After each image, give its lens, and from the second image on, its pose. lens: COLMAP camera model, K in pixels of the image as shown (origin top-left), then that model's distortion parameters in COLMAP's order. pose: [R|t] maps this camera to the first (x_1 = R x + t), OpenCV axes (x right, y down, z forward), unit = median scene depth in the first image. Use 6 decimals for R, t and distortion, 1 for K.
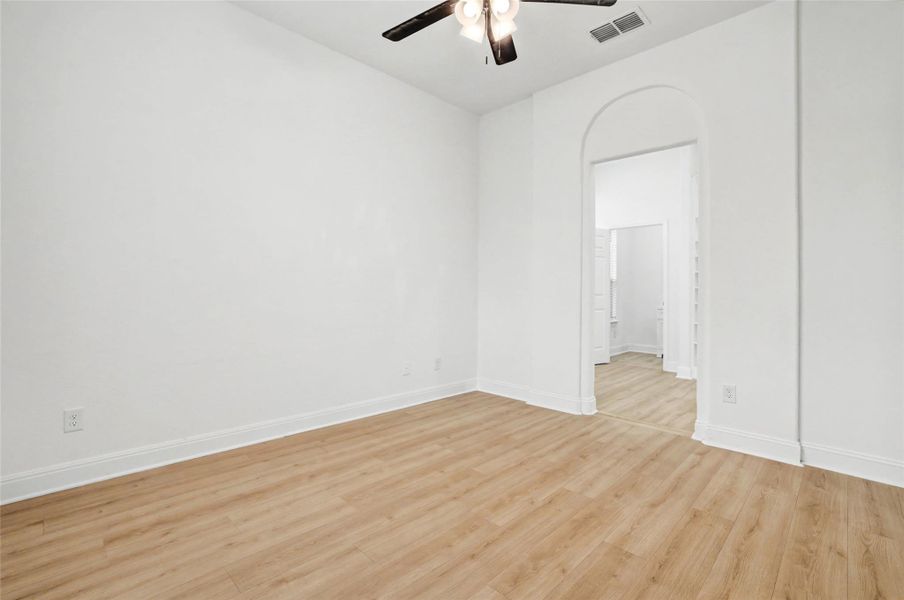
lens RADIAL K [[409.3, 0, 446.8], [0, 409.3, 297.1], [0, 0, 1]] dist [-0.010644, 0.002022]
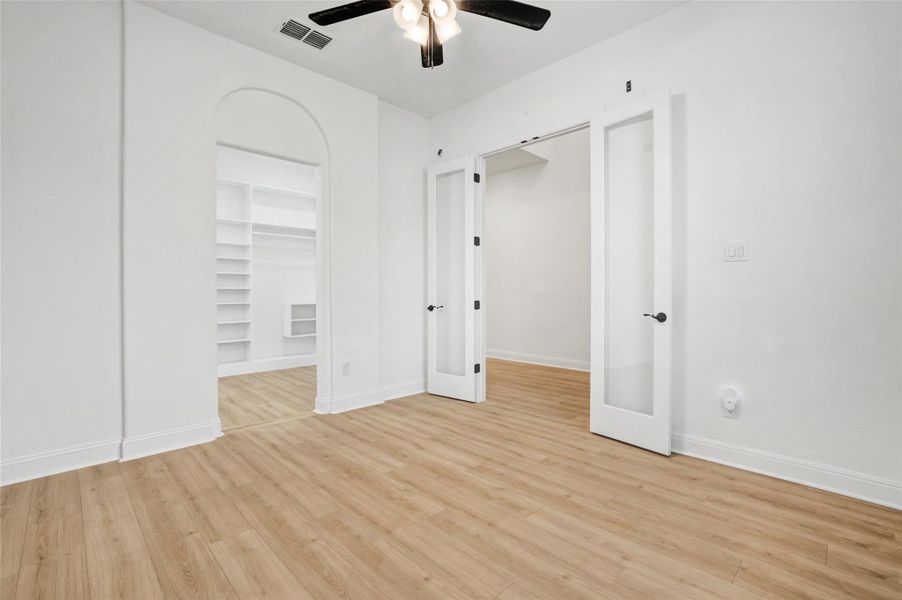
lens RADIAL K [[408.4, 0, 451.0], [0, 408.4, 301.8], [0, 0, 1]] dist [-0.010644, 0.002022]
pose [[0.009366, -0.026724, 0.999599, -0.771209], [0.010003, 0.999595, 0.026630, -0.018681], [-0.999906, 0.009749, 0.009630, 0.787084]]
